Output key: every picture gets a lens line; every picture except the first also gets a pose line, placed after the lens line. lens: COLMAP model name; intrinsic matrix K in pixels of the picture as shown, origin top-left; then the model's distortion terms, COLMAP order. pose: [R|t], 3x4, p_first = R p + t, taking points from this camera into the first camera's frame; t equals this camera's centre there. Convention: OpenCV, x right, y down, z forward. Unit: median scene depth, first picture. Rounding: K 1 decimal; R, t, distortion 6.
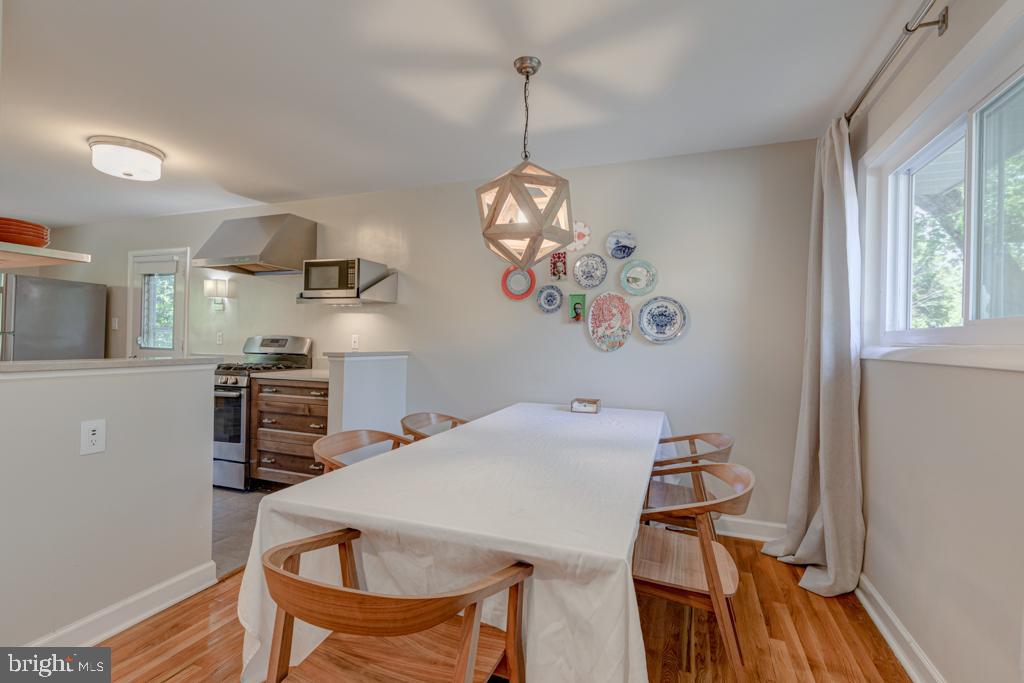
lens RADIAL K [[464.4, 0, 513.8], [0, 464.4, 339.0], [0, 0, 1]] dist [-0.000071, -0.000005]
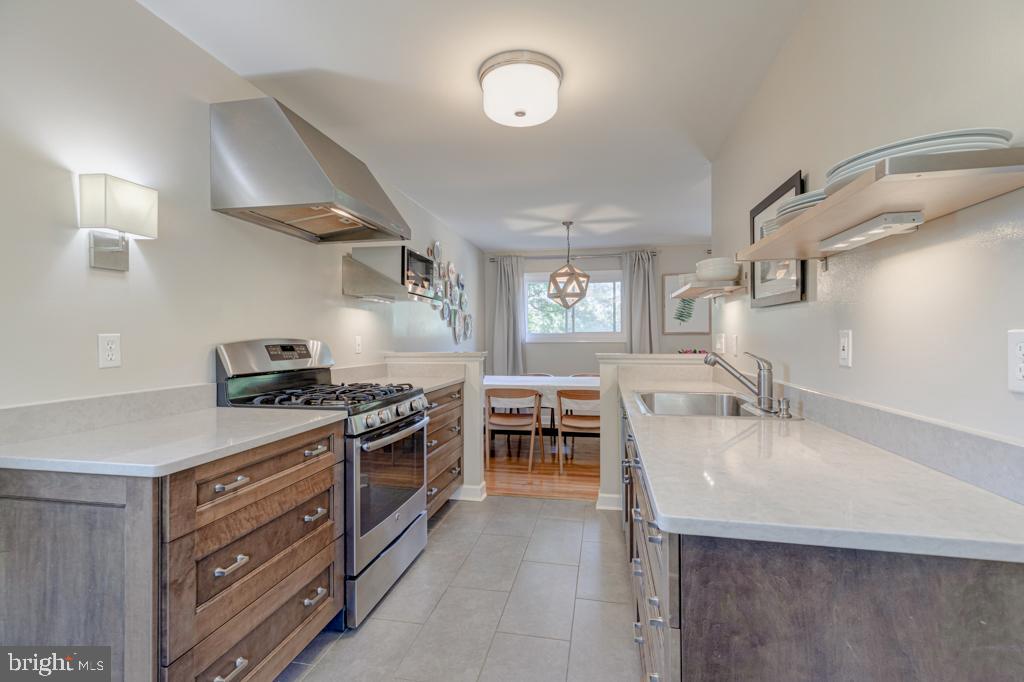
lens RADIAL K [[457.5, 0, 512.9], [0, 457.5, 338.1], [0, 0, 1]] dist [0.004358, 0.000647]
pose [[-0.165317, -0.017406, 0.986087, -1.438673], [-0.003626, 0.999848, 0.017041, -0.024393], [-0.986234, -0.000759, -0.165355, 1.066206]]
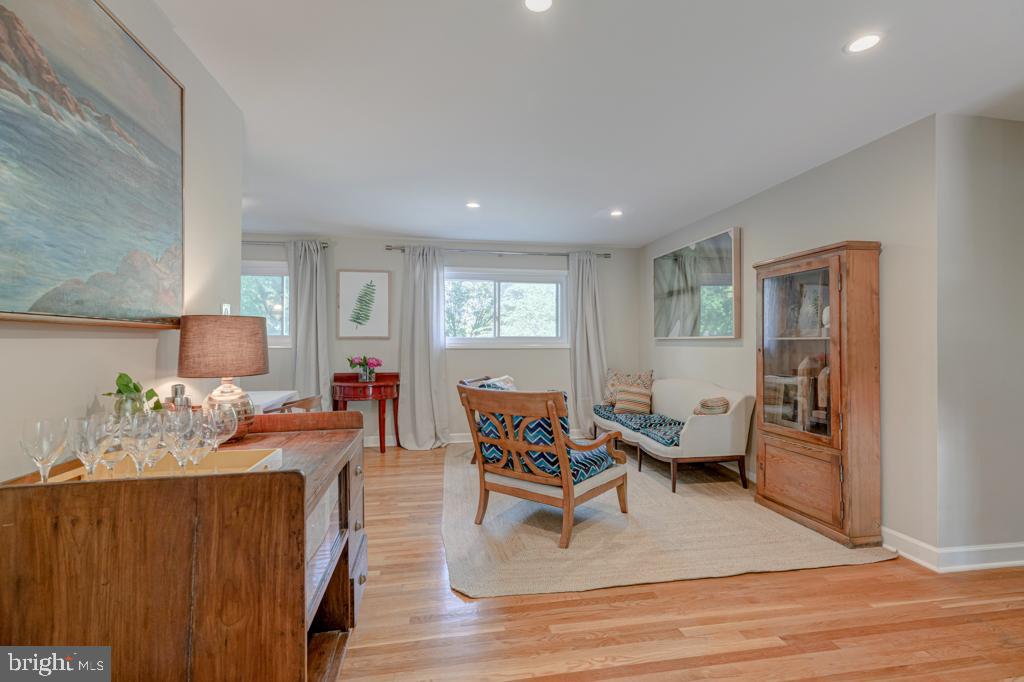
lens RADIAL K [[457.5, 0, 512.9], [0, 457.5, 338.1], [0, 0, 1]] dist [0.004358, 0.000647]
pose [[-0.510647, -0.009573, 0.859737, -1.408102], [-0.013863, 0.999900, 0.002900, -0.026127], [-0.859679, -0.010438, -0.510728, 0.440604]]
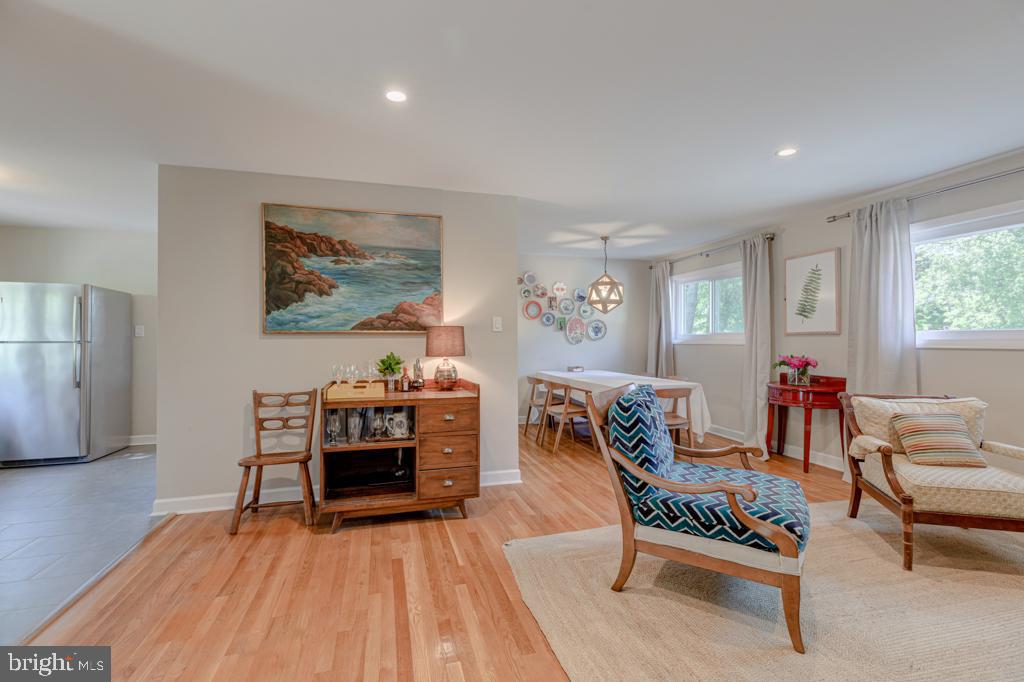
lens RADIAL K [[455.8, 0, 514.0], [0, 455.8, 337.2], [0, 0, 1]] dist [0.004314, 0.000821]
pose [[0.799509, -0.015031, 0.600466, -1.270578], [0.013241, 0.999885, 0.007399, -0.025860], [-0.600508, 0.002036, 0.799616, -0.508242]]
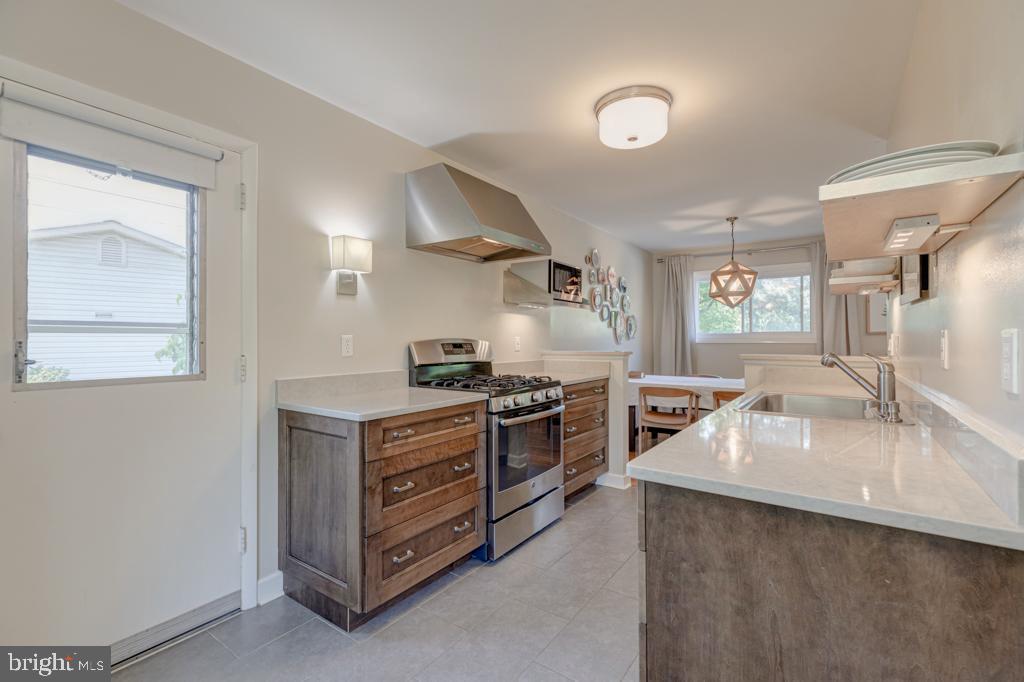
lens RADIAL K [[457.5, 0, 512.9], [0, 457.5, 338.1], [0, 0, 1]] dist [0.004358, 0.000647]
pose [[0.249772, -0.016795, 0.968159, -1.557620], [0.002543, 0.999857, 0.016689, -0.026332], [-0.968301, -0.001707, 0.249779, 0.949055]]
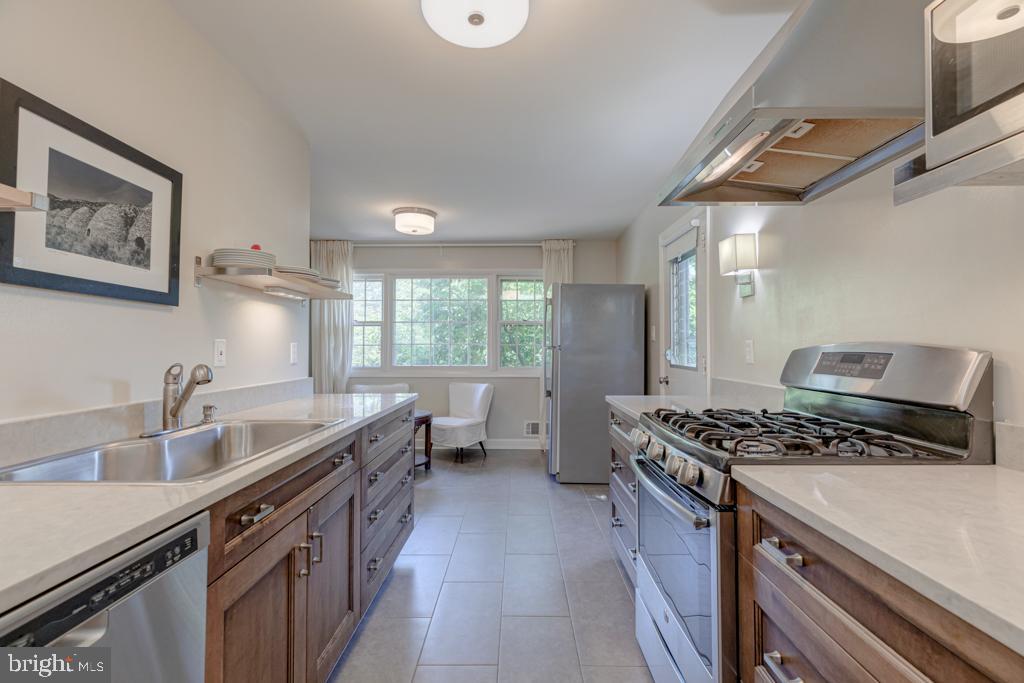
lens RADIAL K [[457.5, 0, 512.9], [0, 457.5, 338.6], [0, 0, 1]] dist [0.004358, 0.000647]
pose [[0.337368, -0.033736, -0.940768, -0.355815], [0.009965, 0.999430, -0.032266, -0.003269], [0.941320, 0.001511, 0.337512, 0.832786]]
